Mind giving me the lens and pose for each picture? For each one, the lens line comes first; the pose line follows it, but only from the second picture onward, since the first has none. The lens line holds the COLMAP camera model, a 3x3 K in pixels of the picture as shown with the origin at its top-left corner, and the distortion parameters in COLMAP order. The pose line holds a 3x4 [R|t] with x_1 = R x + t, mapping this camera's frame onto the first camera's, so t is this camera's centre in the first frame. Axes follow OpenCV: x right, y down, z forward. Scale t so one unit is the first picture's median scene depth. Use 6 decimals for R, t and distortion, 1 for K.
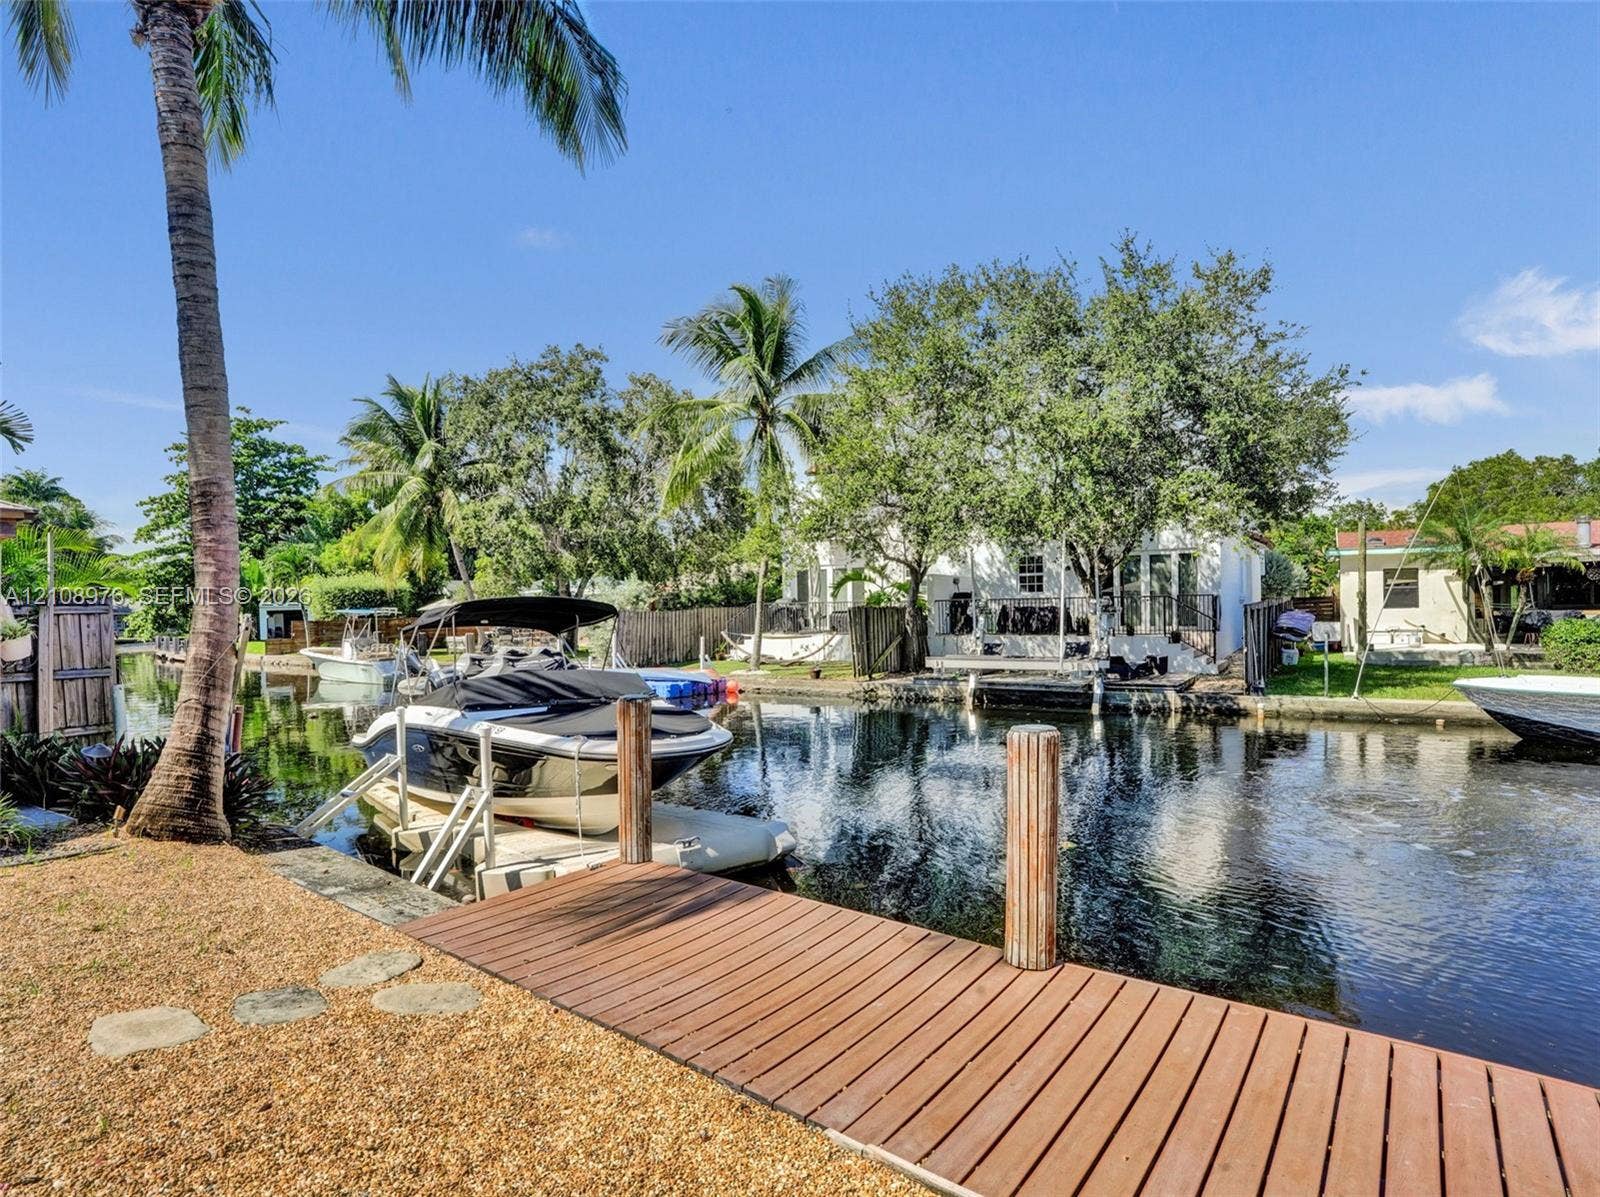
lens RADIAL K [[847.5, 0, 792.3], [0, 847.5, 622.8], [0, 0, 1]] dist [-0.069895, 0.027588]
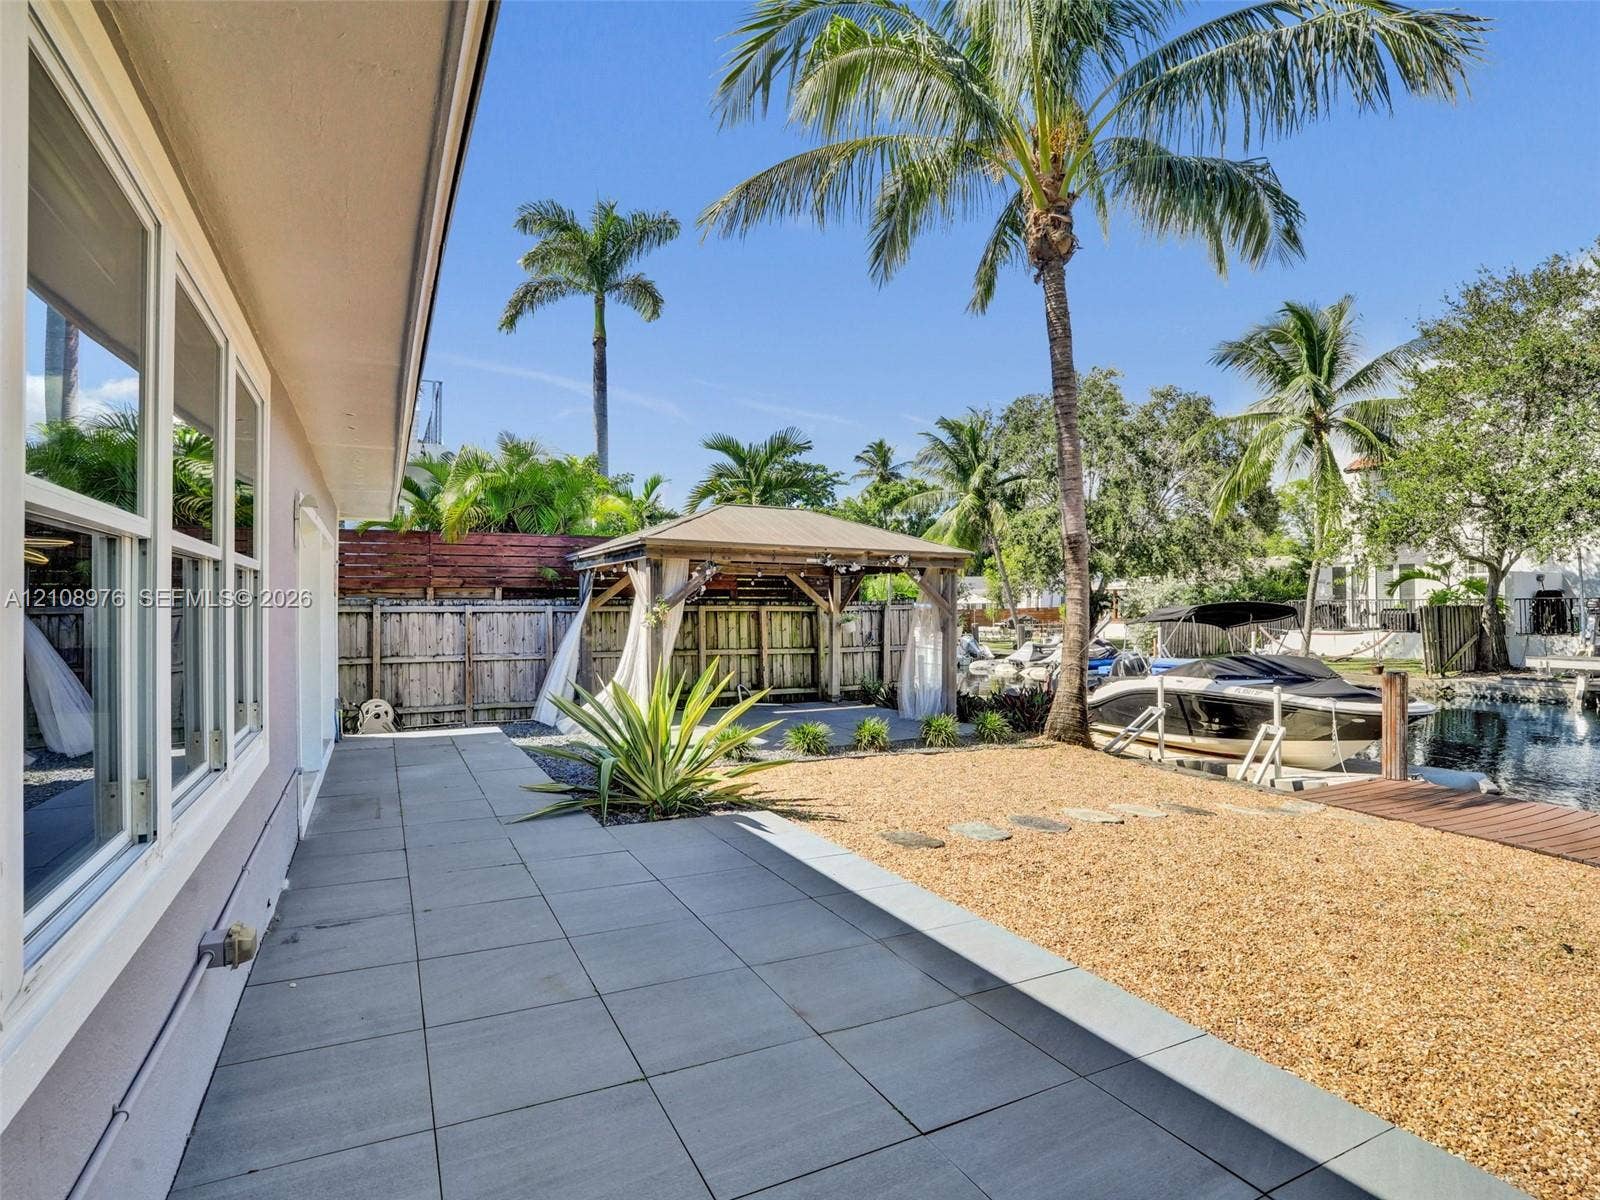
lens RADIAL K [[837.6, 0, 803.4], [0, 837.6, 596.9], [0, 0, 1]] dist [-0.070940, 0.029590]
pose [[0.877701, 0.003178, -0.479198, -0.115437], [-0.013514, 0.999744, -0.018121, -0.001423], [0.479018, 0.022381, 0.877520, -0.216622]]
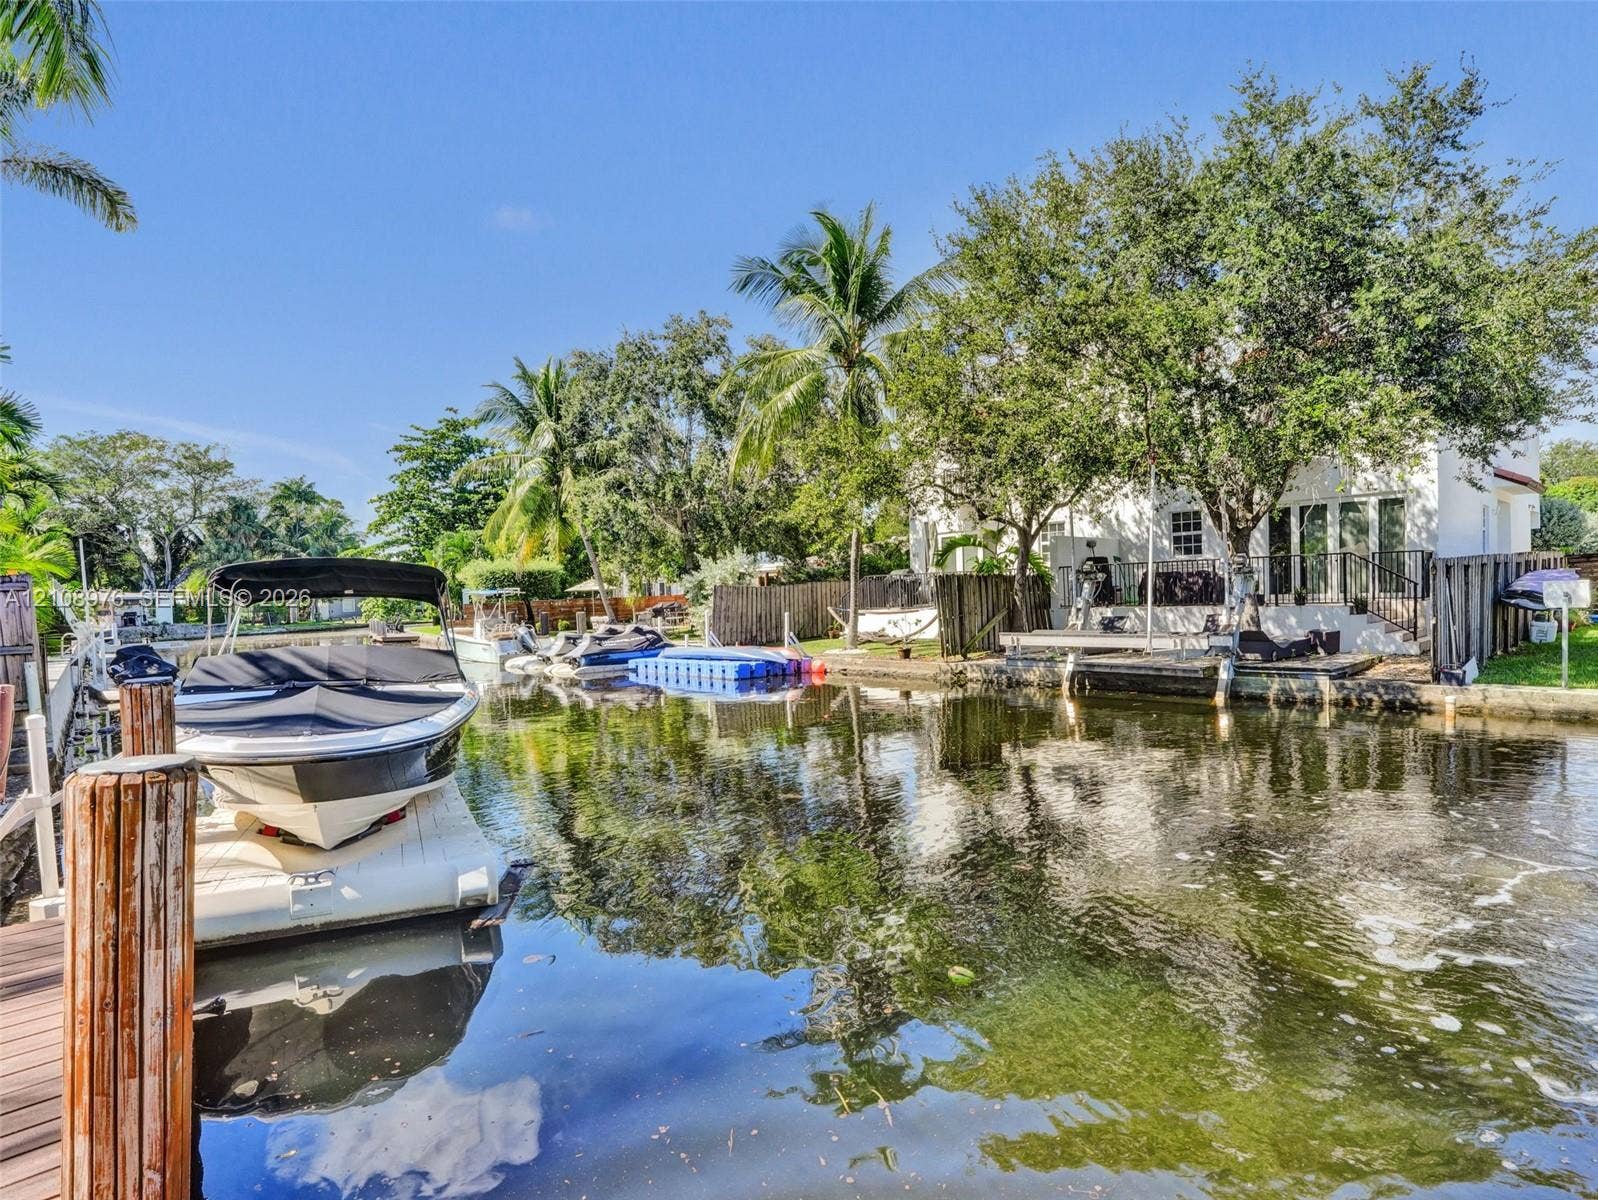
lens RADIAL K [[846.5, 0, 791.4], [0, 846.5, 624.2], [0, 0, 1]] dist [-0.069895, 0.027588]
pose [[0.965039, -0.006918, -0.262016, 0.147690], [0.013664, 0.999620, 0.023933, 0.008395], [0.261751, -0.026677, 0.964767, 0.130725]]
